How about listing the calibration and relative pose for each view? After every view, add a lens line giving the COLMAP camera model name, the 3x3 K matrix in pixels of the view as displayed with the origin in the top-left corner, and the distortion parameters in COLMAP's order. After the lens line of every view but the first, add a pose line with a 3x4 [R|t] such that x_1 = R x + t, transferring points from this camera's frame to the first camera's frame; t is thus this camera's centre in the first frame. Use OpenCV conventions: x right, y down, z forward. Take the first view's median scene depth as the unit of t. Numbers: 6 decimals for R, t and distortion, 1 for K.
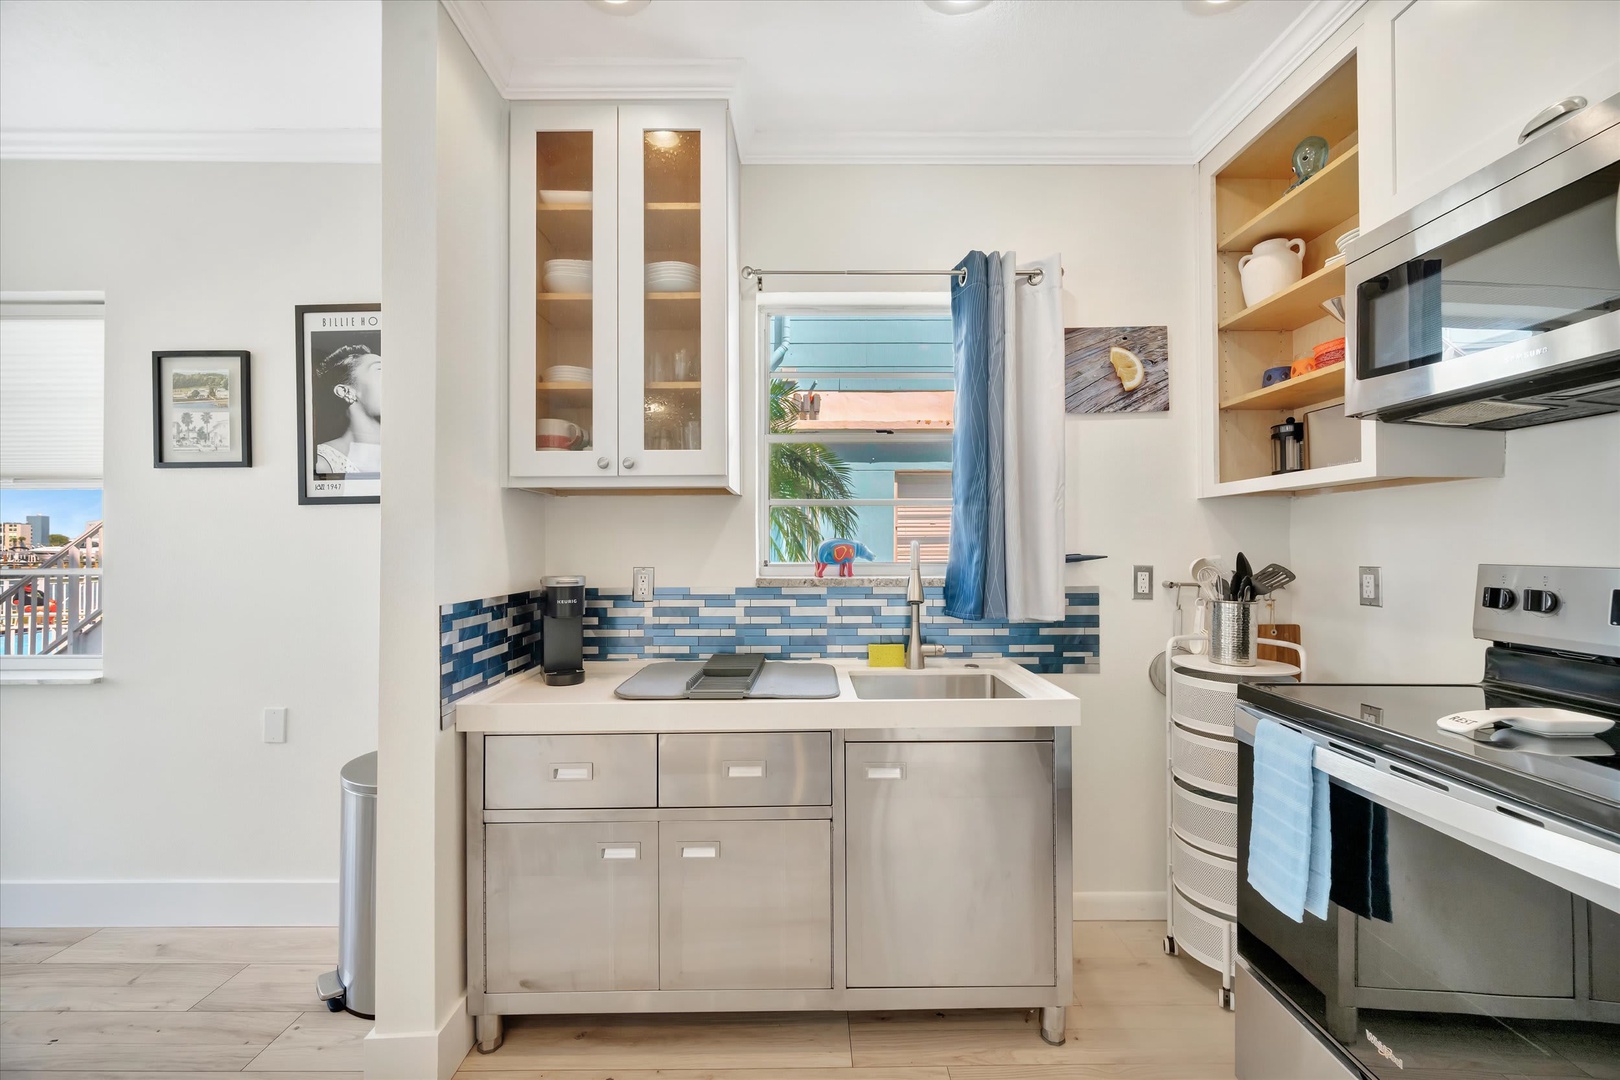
lens RADIAL K [[645.7, 0, 809.5], [0, 645.7, 536.2], [0, 0, 1]] dist [-0.003059, 0.000584]
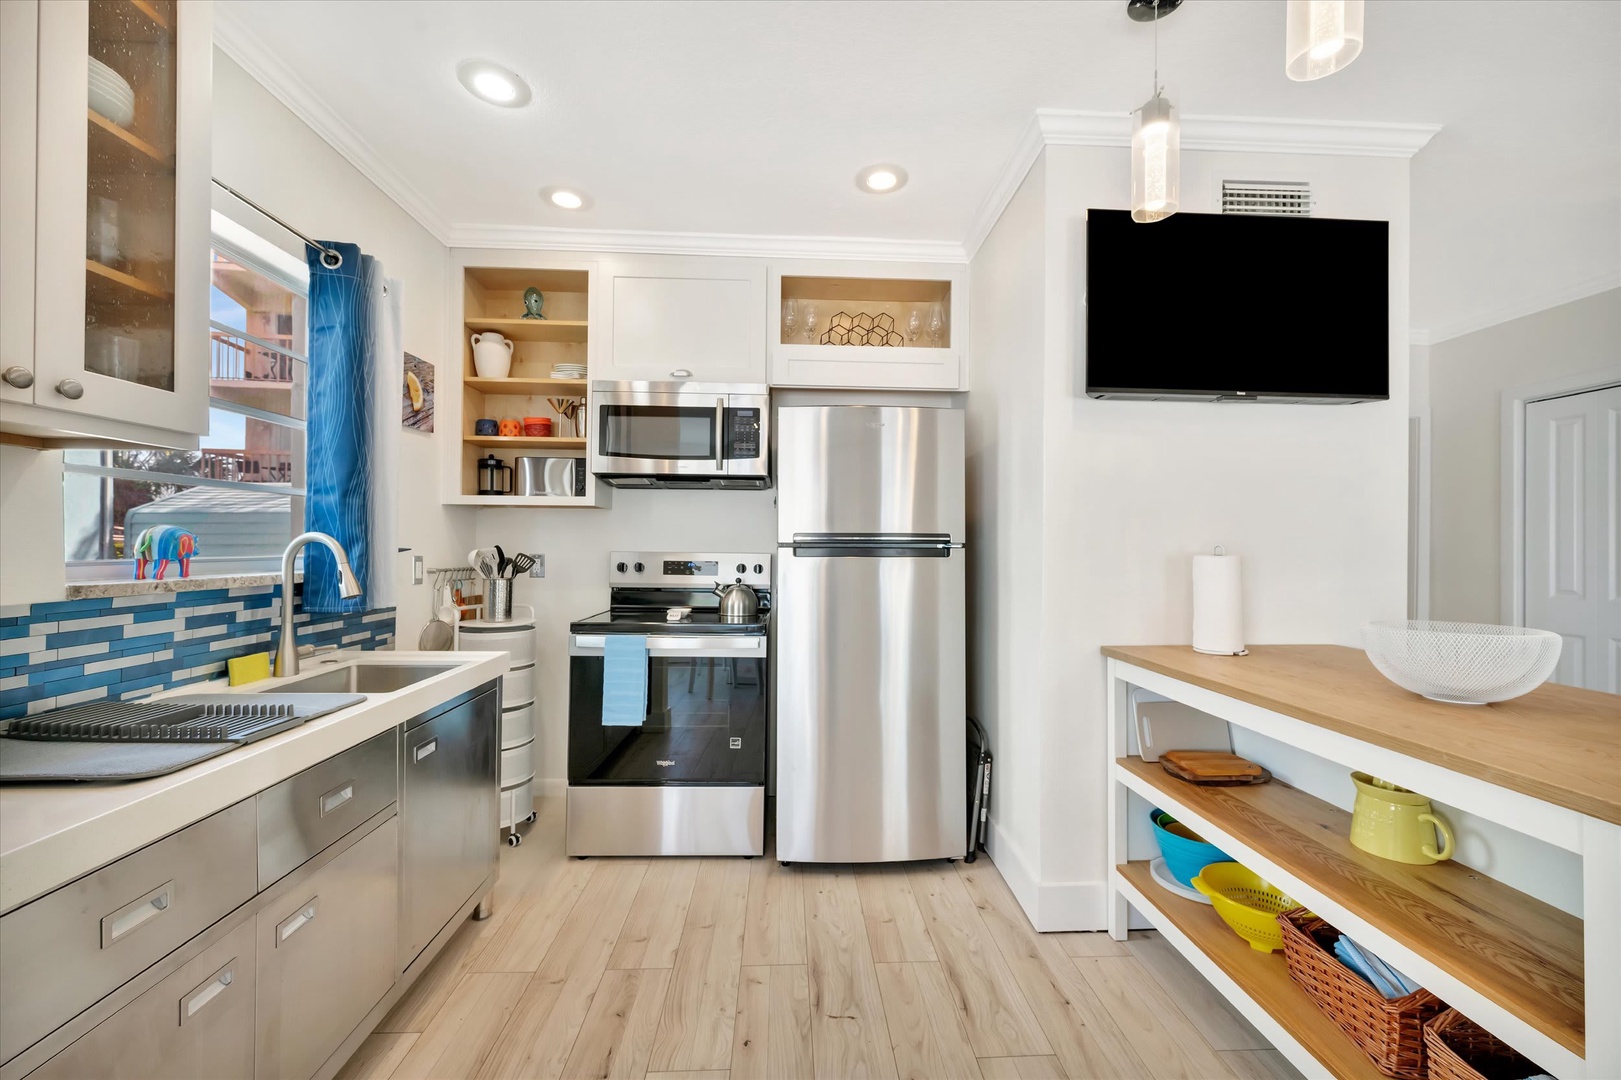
lens RADIAL K [[646.1, 0, 805.7], [0, 646.1, 540.6], [0, 0, 1]] dist [-0.003059, 0.000584]
pose [[-0.038186, 0.009556, 0.999225, -0.729456], [-0.002330, 0.999951, -0.009652, 0.026335], [-0.999268, -0.002697, -0.038161, 0.316099]]
